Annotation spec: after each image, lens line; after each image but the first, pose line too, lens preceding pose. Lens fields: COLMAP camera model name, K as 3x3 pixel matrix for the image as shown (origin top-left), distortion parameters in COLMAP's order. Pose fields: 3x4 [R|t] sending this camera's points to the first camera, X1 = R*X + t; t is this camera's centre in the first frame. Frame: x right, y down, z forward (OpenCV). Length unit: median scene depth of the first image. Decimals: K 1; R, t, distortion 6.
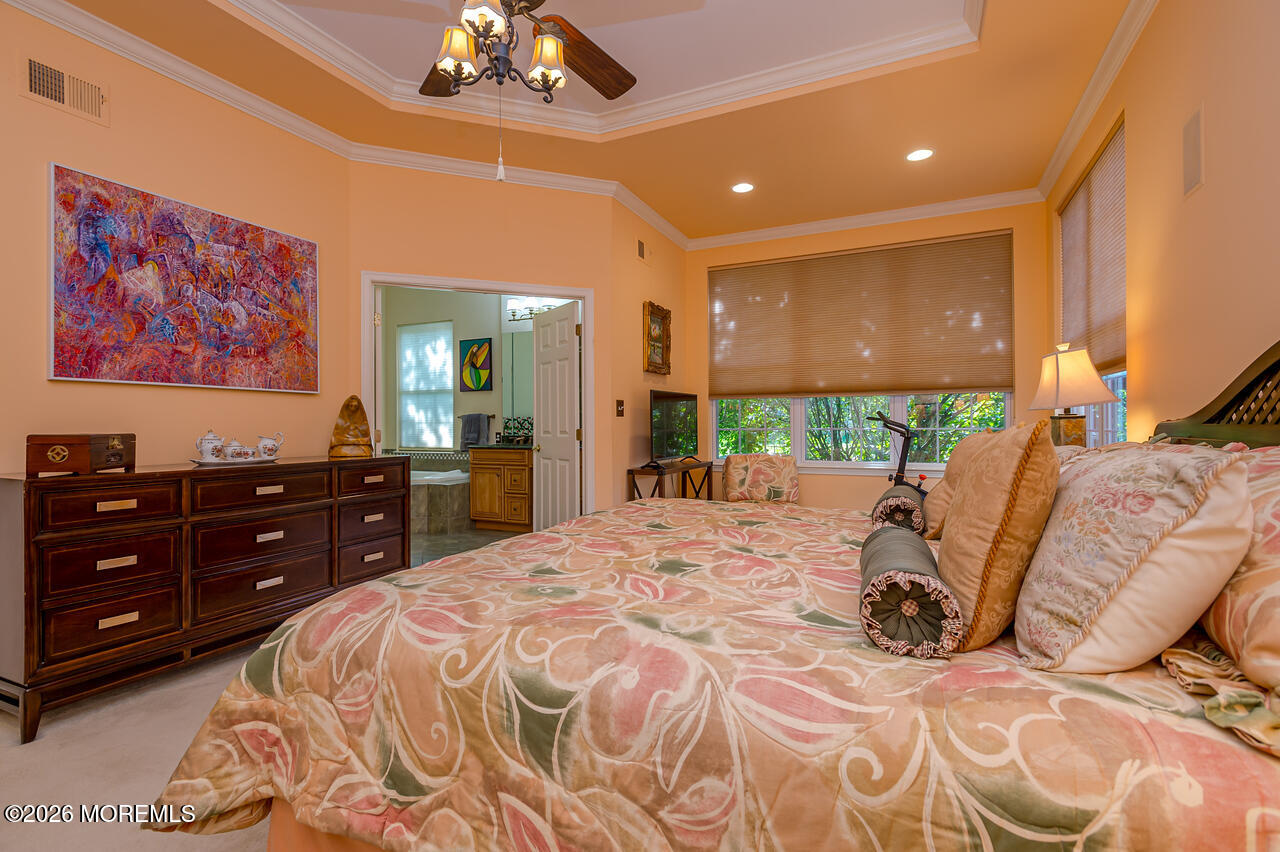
lens RADIAL K [[593.9, 0, 639.5], [0, 593.9, 425.3], [0, 0, 1]] dist [0.011669, -0.003496]
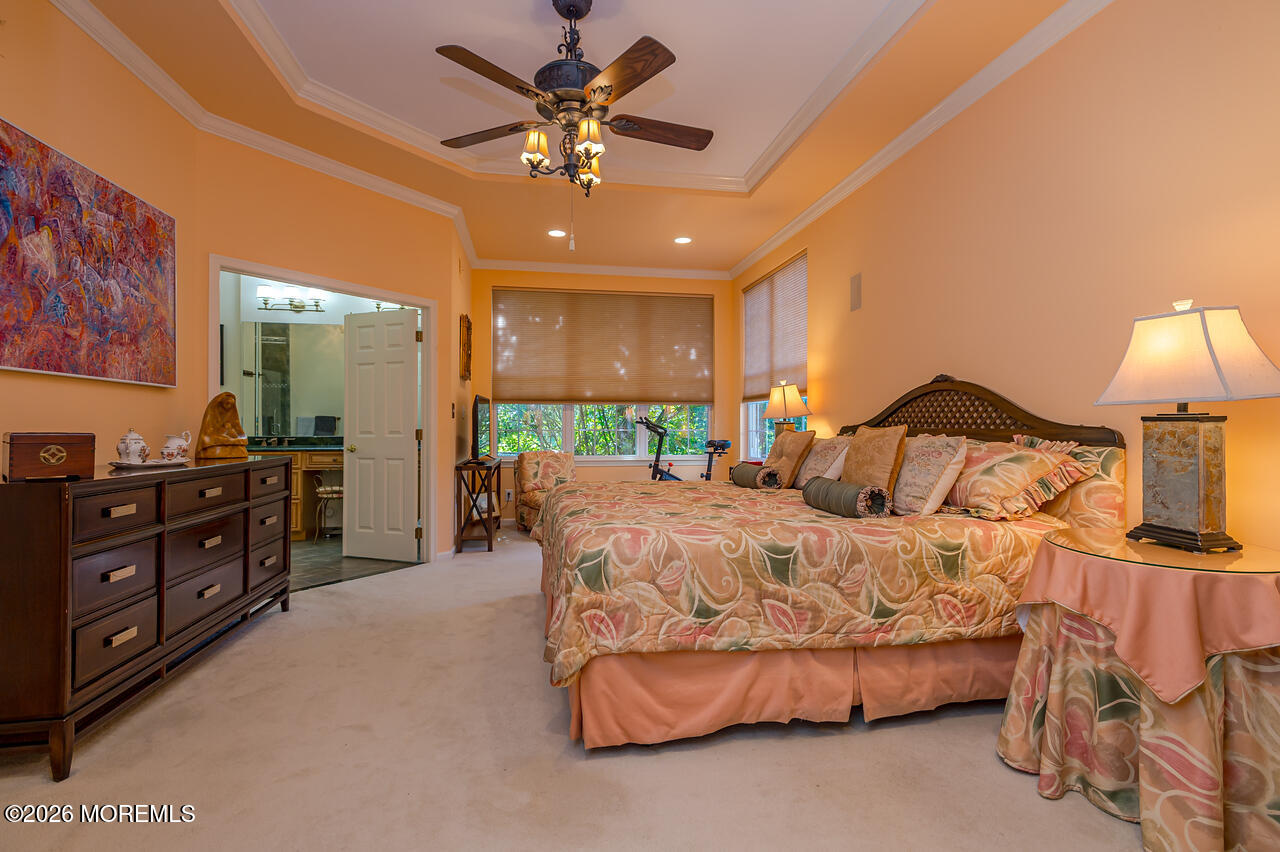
lens RADIAL K [[593.9, 0, 642.3], [0, 593.9, 426.2], [0, 0, 1]] dist [0.011669, -0.003496]
pose [[0.817301, 0.006382, 0.576176, -0.584477], [-0.005502, 0.999980, -0.003271, 0.002791], [-0.576185, -0.000497, 0.817319, -0.154480]]
